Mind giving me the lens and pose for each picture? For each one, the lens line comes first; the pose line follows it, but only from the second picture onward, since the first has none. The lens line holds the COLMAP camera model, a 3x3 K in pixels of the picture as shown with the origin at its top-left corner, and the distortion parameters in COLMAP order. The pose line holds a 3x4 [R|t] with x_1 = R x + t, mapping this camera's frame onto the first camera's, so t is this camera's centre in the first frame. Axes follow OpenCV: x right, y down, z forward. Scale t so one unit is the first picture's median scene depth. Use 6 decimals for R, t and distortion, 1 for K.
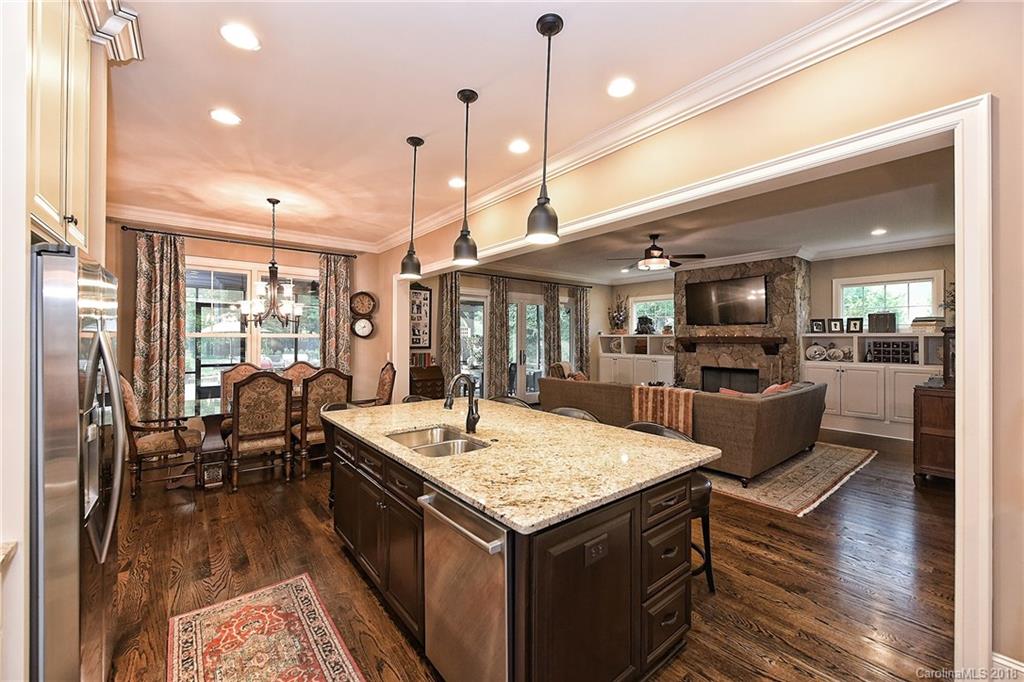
lens RADIAL K [[405.5, 0, 517.6], [0, 405.5, 336.9], [0, 0, 1]] dist [0.002839, 0.000067]
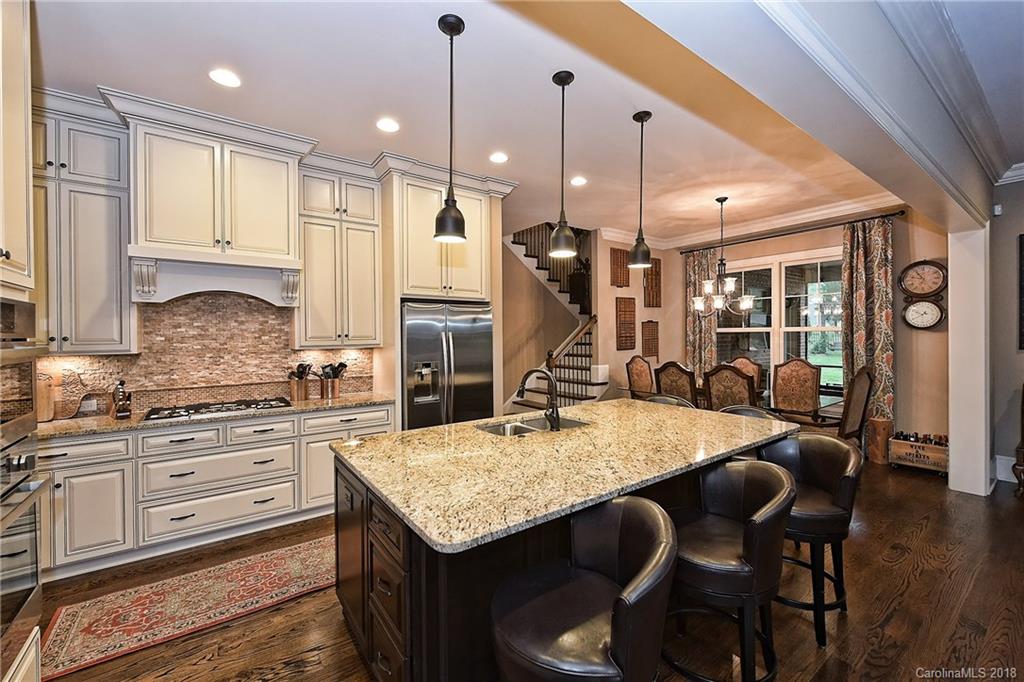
lens RADIAL K [[419.3, 0, 516.2], [0, 419.3, 337.1], [0, 0, 1]] dist [0.001522, -0.000797]
pose [[-0.062304, 0.005725, -0.998041, 0.565643], [0.012382, 0.999911, 0.004963, 0.003914], [0.997980, -0.012049, -0.062370, 0.614286]]
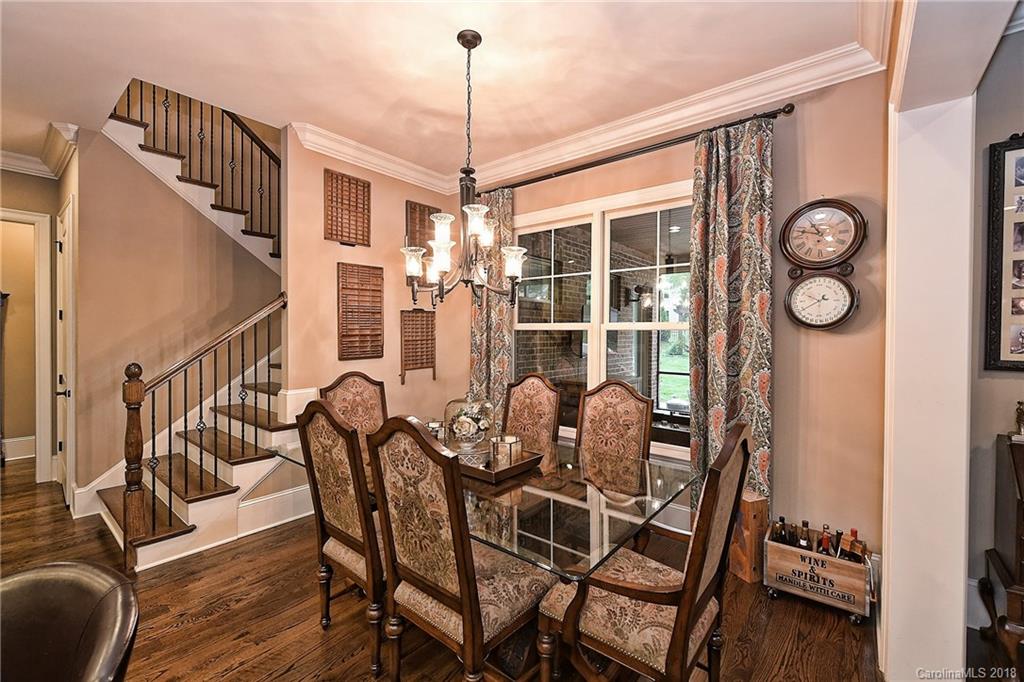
lens RADIAL K [[419.3, 0, 520.0], [0, 419.3, 336.8], [0, 0, 1]] dist [0.001522, -0.000797]
pose [[0.202073, 0.009350, -0.979326, -0.121681], [-0.003350, 0.999955, 0.008855, 0.009951], [0.979365, 0.001492, 0.202095, 1.090593]]
